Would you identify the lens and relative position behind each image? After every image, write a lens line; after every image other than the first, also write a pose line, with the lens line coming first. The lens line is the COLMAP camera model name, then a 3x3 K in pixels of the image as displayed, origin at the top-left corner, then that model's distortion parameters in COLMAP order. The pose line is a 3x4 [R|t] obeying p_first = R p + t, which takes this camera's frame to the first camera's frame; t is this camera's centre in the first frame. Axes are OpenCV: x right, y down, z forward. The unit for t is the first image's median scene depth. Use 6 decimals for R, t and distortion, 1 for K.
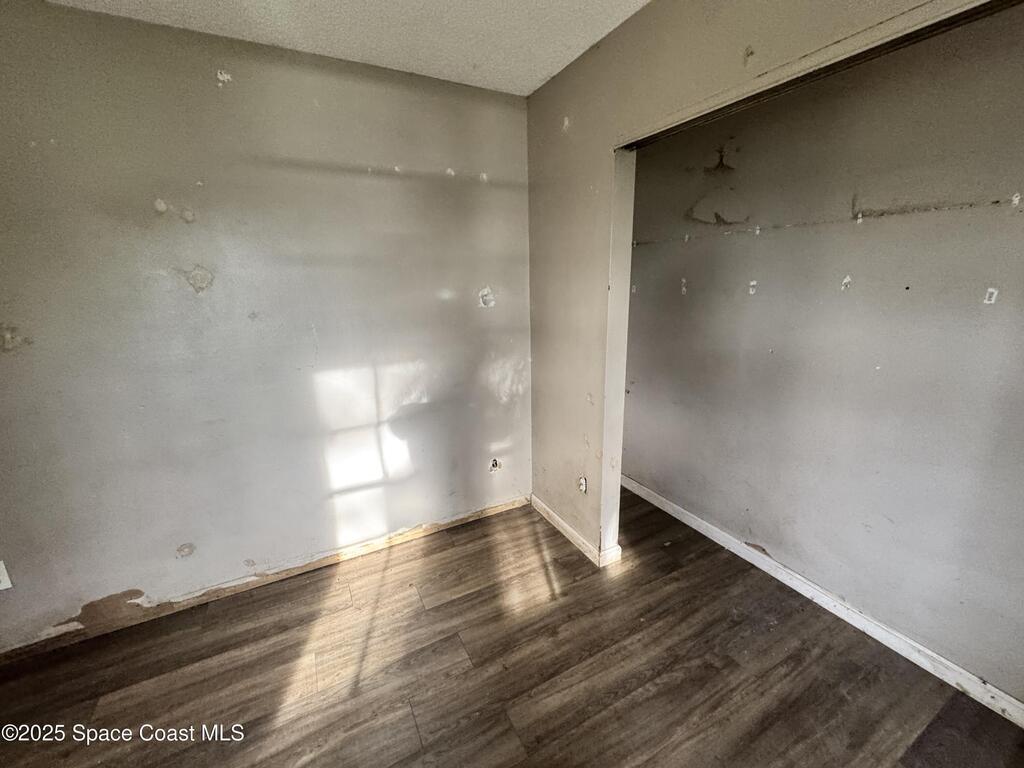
lens RADIAL K [[412.0, 0, 512.0], [0, 412.0, 384.0], [0, 0, 1]] dist [-0.003284, -0.000303]
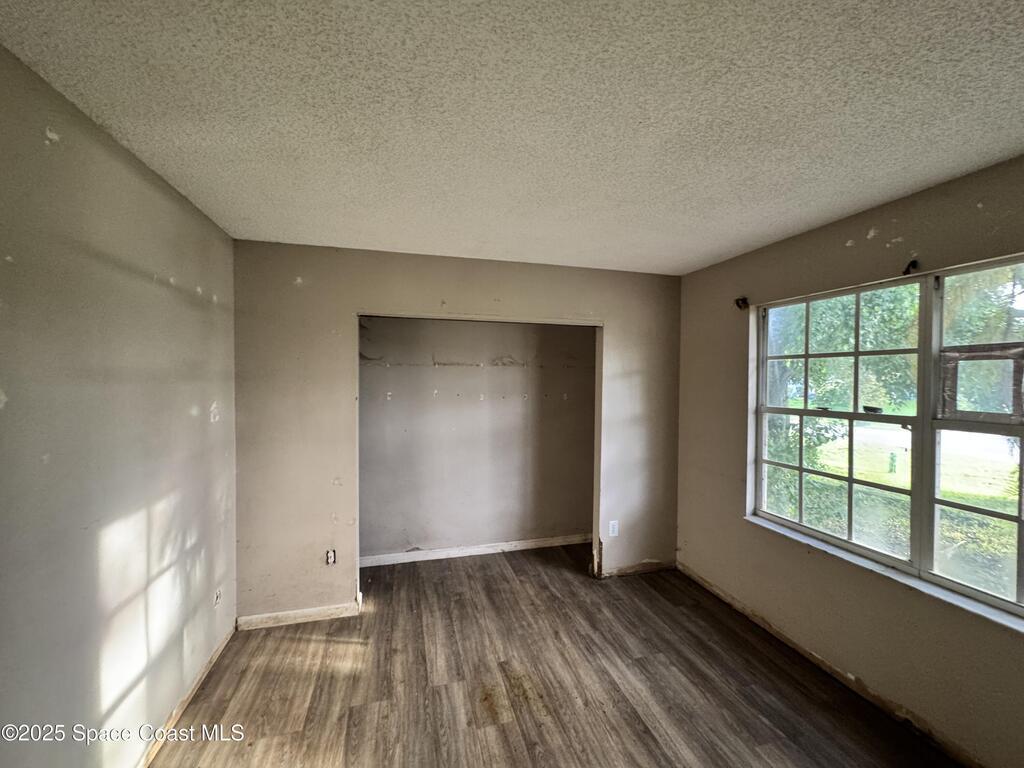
lens RADIAL K [[412.0, 0, 512.0], [0, 412.0, 384.0], [0, 0, 1]] dist [-0.003284, -0.000303]
pose [[0.214057, 0.006998, 0.976796, -1.058700], [0.236791, 0.969777, -0.058839, -0.061883], [-0.947687, 0.243891, 0.205930, 0.144373]]
